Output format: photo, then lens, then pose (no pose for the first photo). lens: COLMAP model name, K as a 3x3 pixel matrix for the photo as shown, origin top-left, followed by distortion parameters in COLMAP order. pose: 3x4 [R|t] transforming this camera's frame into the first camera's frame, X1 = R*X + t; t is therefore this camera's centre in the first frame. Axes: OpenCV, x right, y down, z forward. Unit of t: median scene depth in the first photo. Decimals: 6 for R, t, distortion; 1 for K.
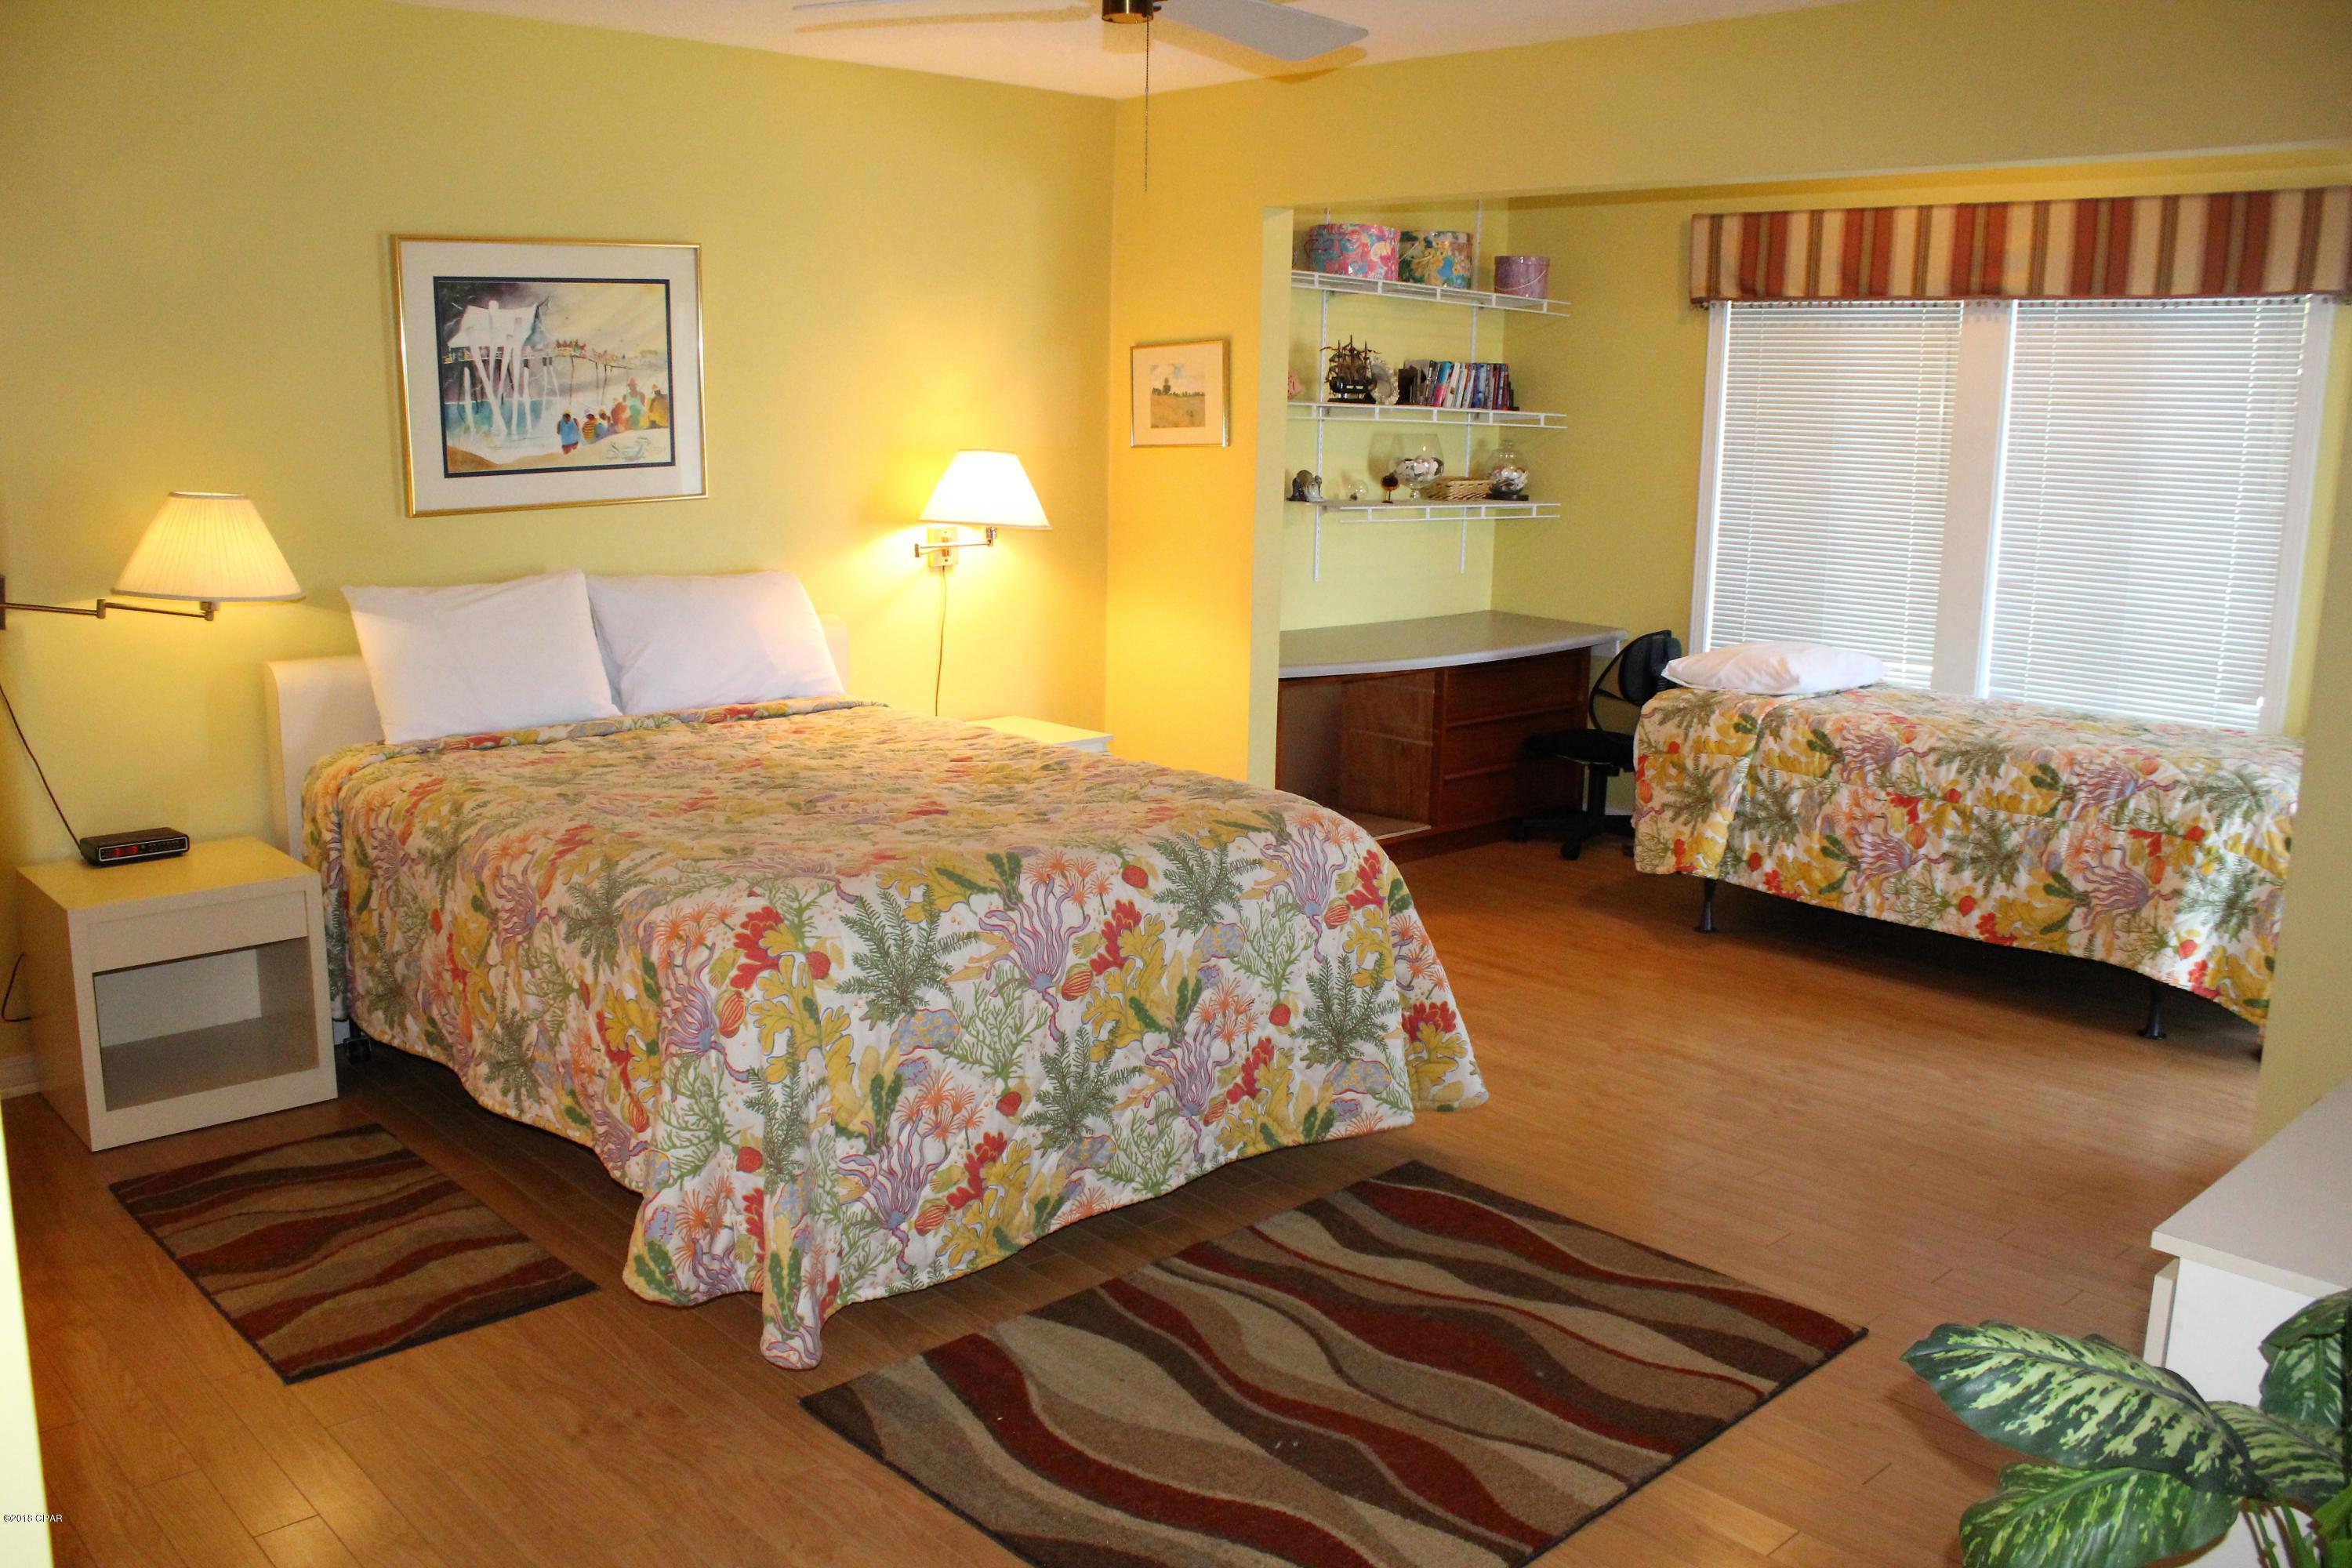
lens RADIAL K [[1947.9, 0, 1154.8], [0, 1947.9, 788.8], [0, 0, 1]] dist [-0.174058, 0.154507]
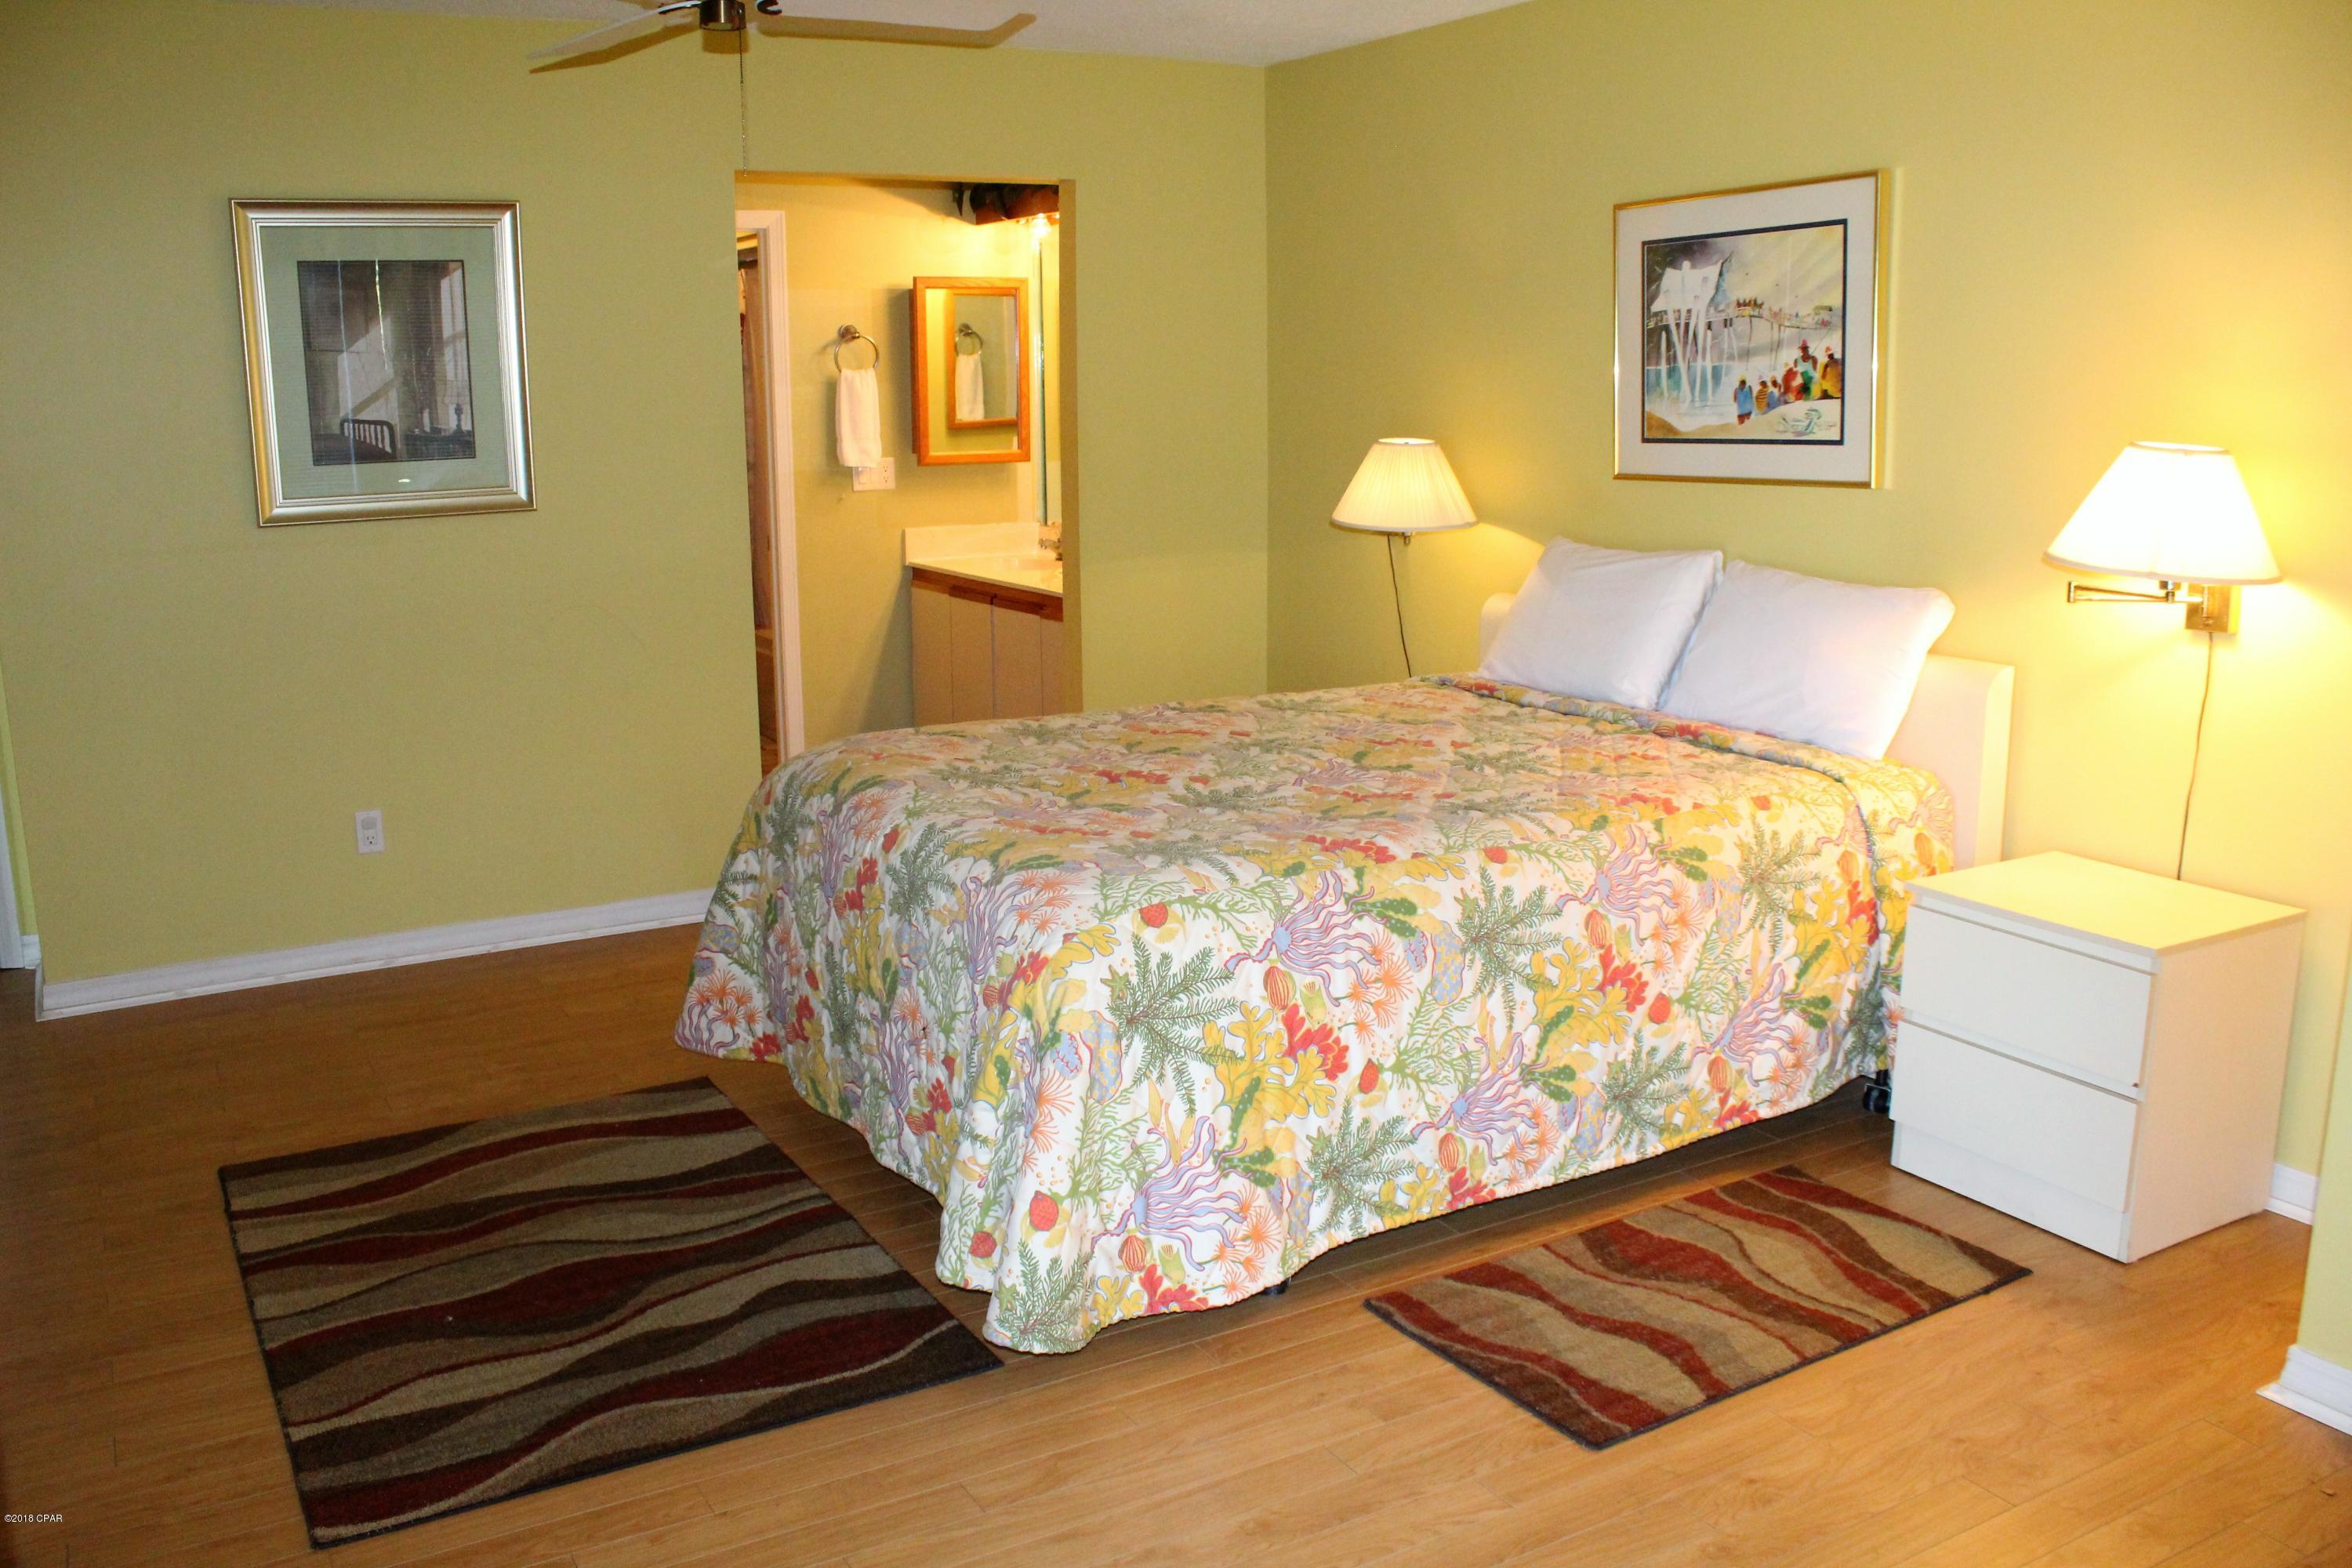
lens RADIAL K [[1947.9, 0, 1154.8], [0, 1947.9, 788.8], [0, 0, 1]] dist [-0.174058, 0.154507]
pose [[-0.232677, 0.188698, -0.954073, 0.654257], [-0.186024, 0.954250, 0.234100, -0.171693], [0.954598, 0.231950, -0.186930, 0.948949]]
